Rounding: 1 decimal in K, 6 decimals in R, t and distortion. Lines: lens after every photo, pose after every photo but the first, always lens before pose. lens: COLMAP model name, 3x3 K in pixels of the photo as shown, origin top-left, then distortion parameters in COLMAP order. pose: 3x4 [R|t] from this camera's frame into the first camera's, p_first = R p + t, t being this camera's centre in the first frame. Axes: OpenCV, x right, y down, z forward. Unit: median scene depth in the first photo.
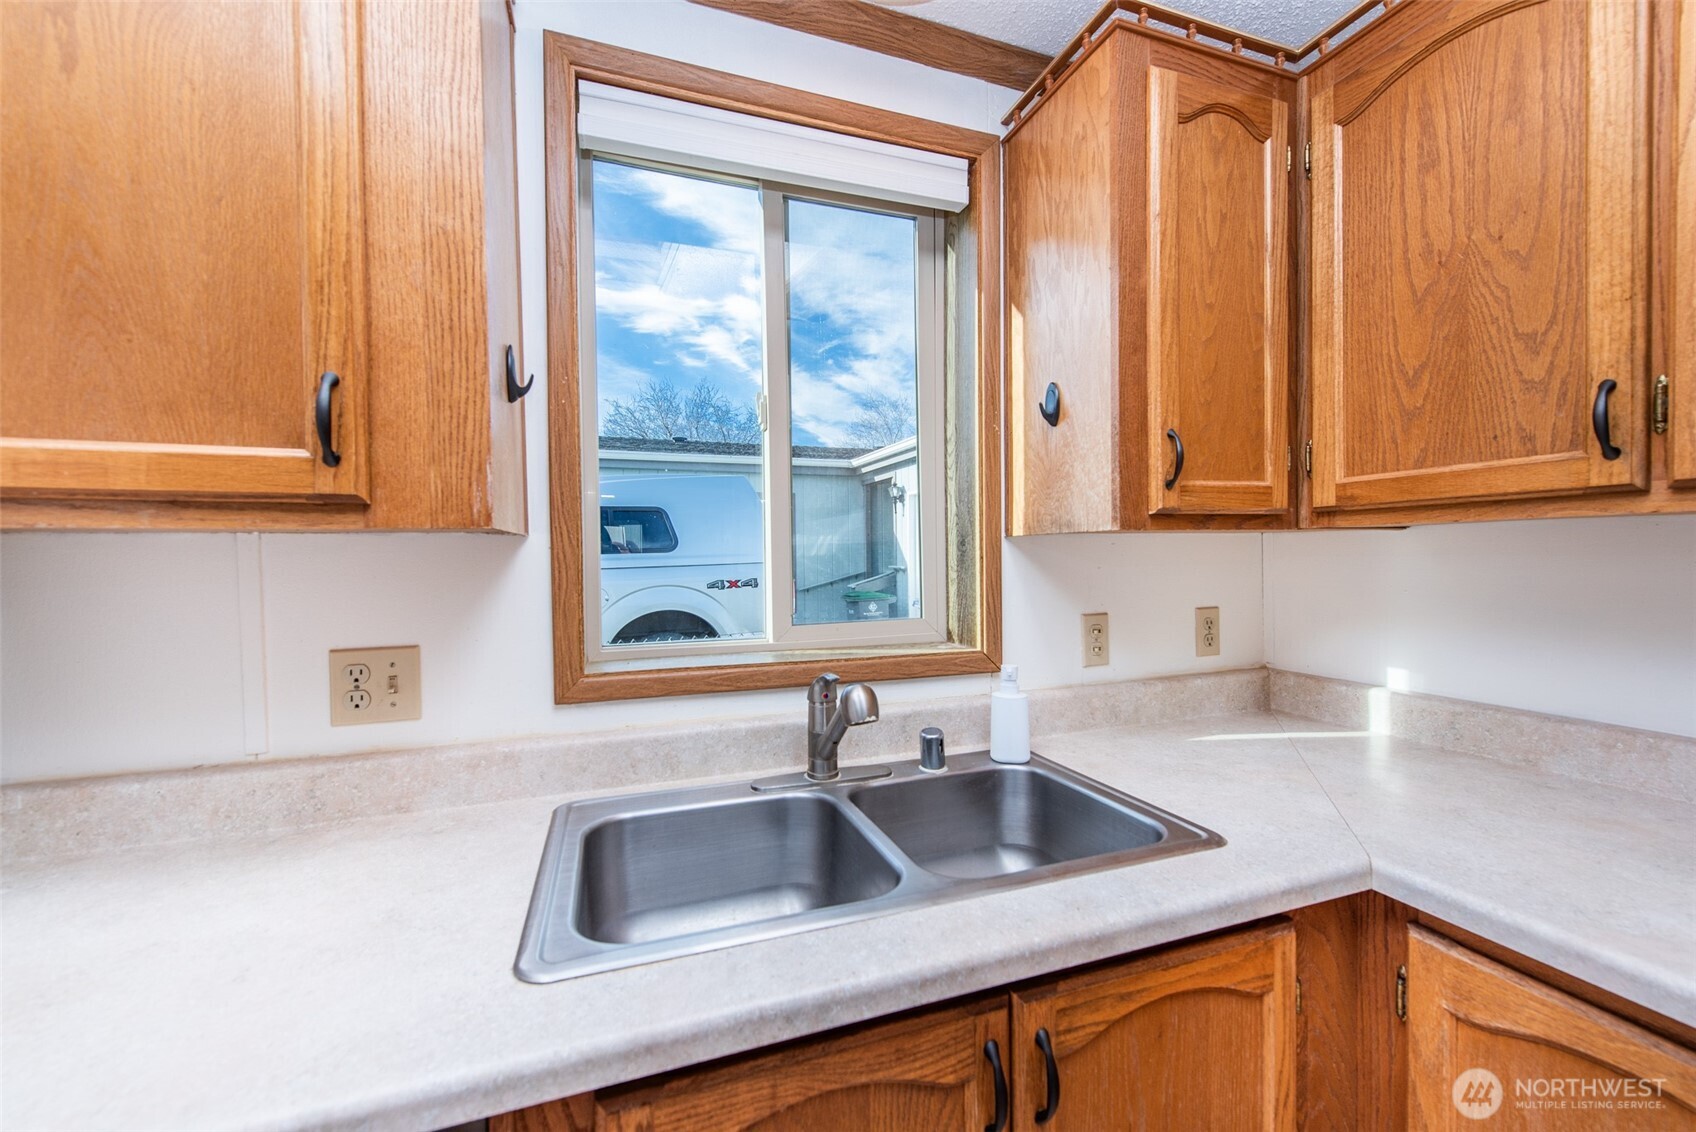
lens RADIAL K [[663.1, 0, 845.4], [0, 663.1, 569.3], [0, 0, 1]] dist [0.003254, -0.000159]
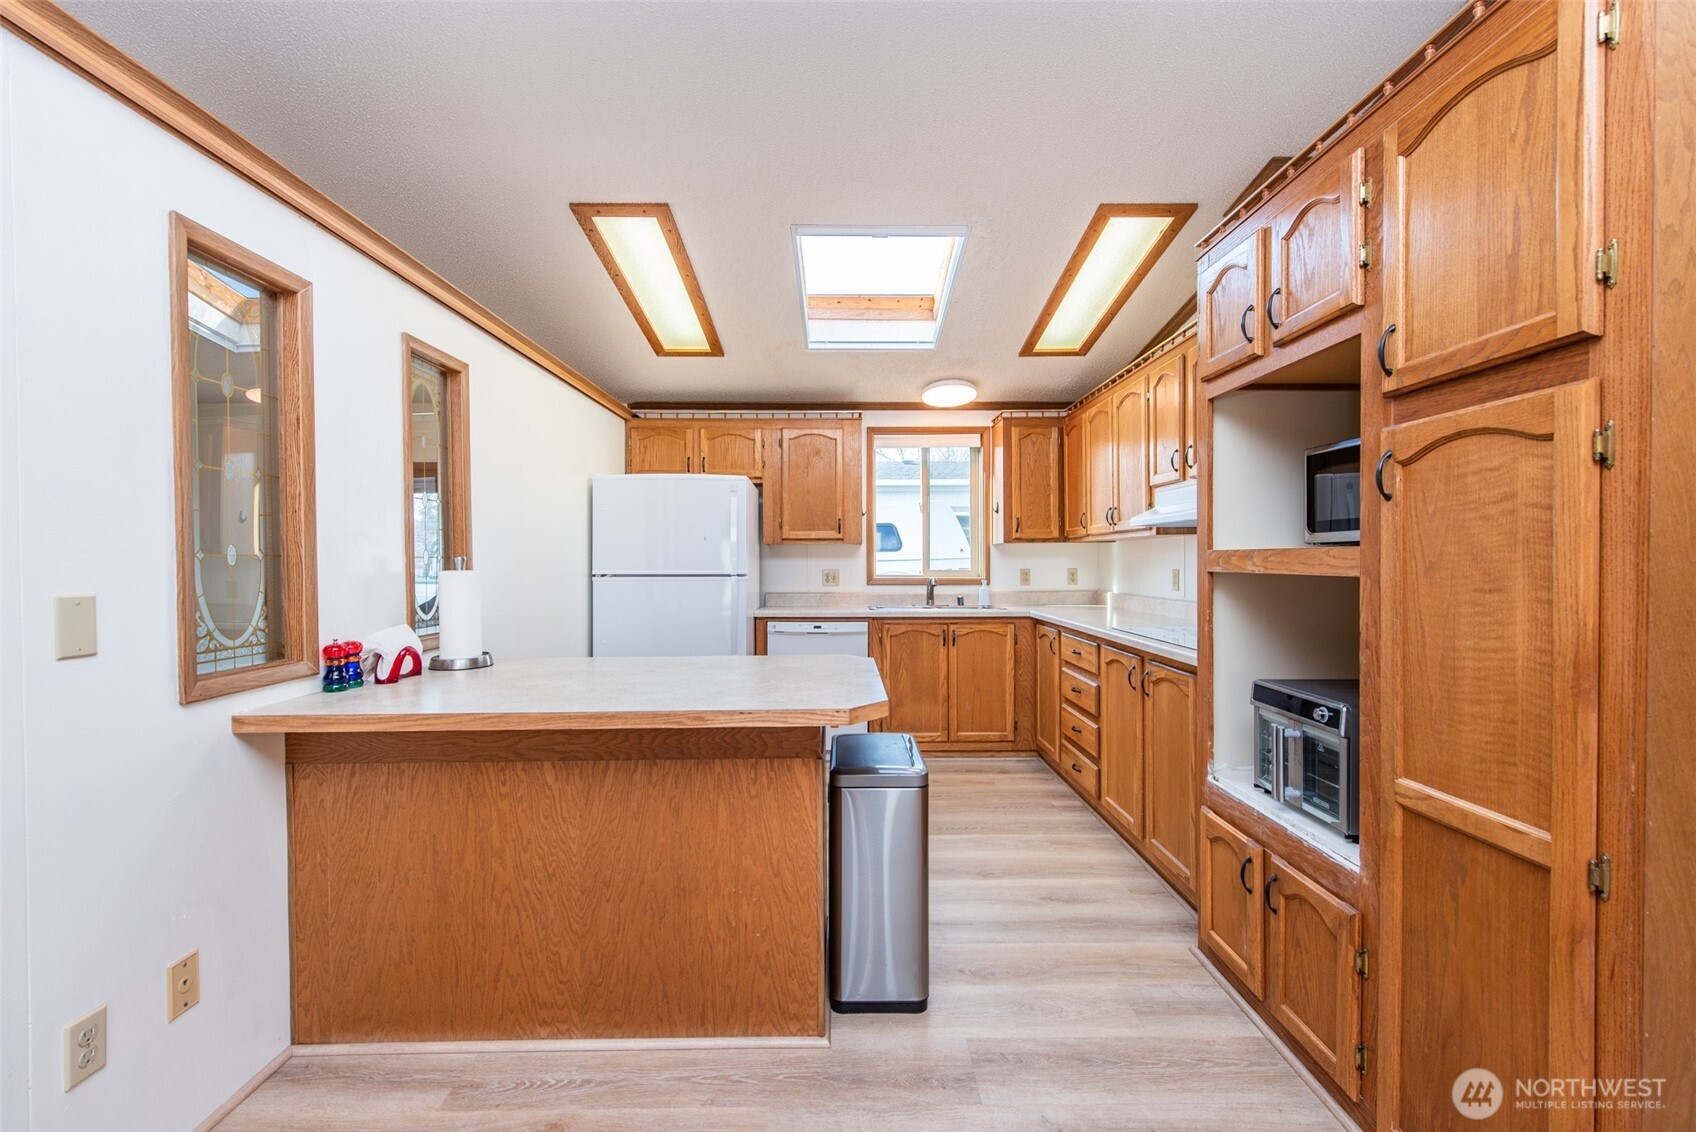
lens RADIAL K [[704.6, 0, 848.0], [0, 704.6, 566.0], [0, 0, 1]] dist [-0.000346, 0.000051]
pose [[0.944949, 0.008712, -0.327101, 0.915509], [-0.012497, 0.999877, -0.009472, 0.129960], [0.326978, 0.013038, 0.944942, -3.296292]]
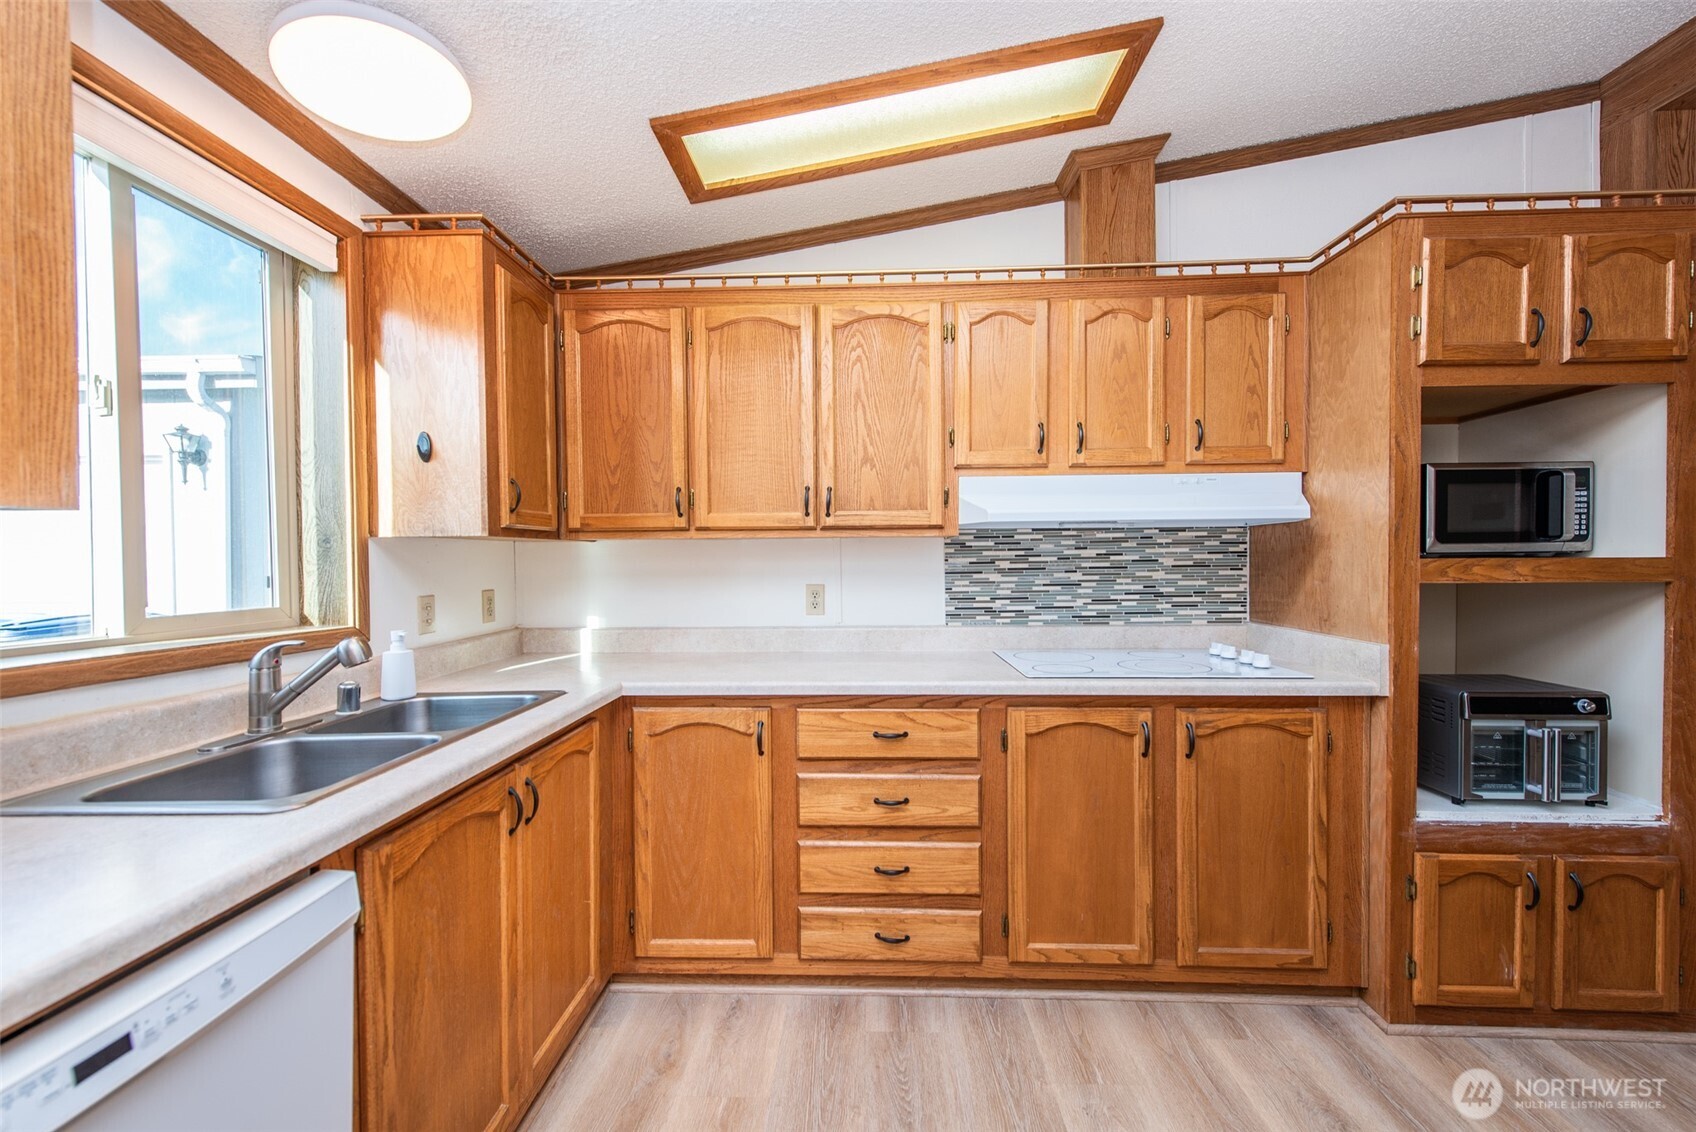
lens RADIAL K [[663.1, 0, 845.4], [0, 663.1, 569.3], [0, 0, 1]] dist [0.003254, -0.000159]
pose [[0.370312, -0.004756, 0.928895, -0.796900], [0.021758, 0.999757, -0.003555, 0.049385], [-0.928653, 0.021528, 0.370326, -0.440831]]
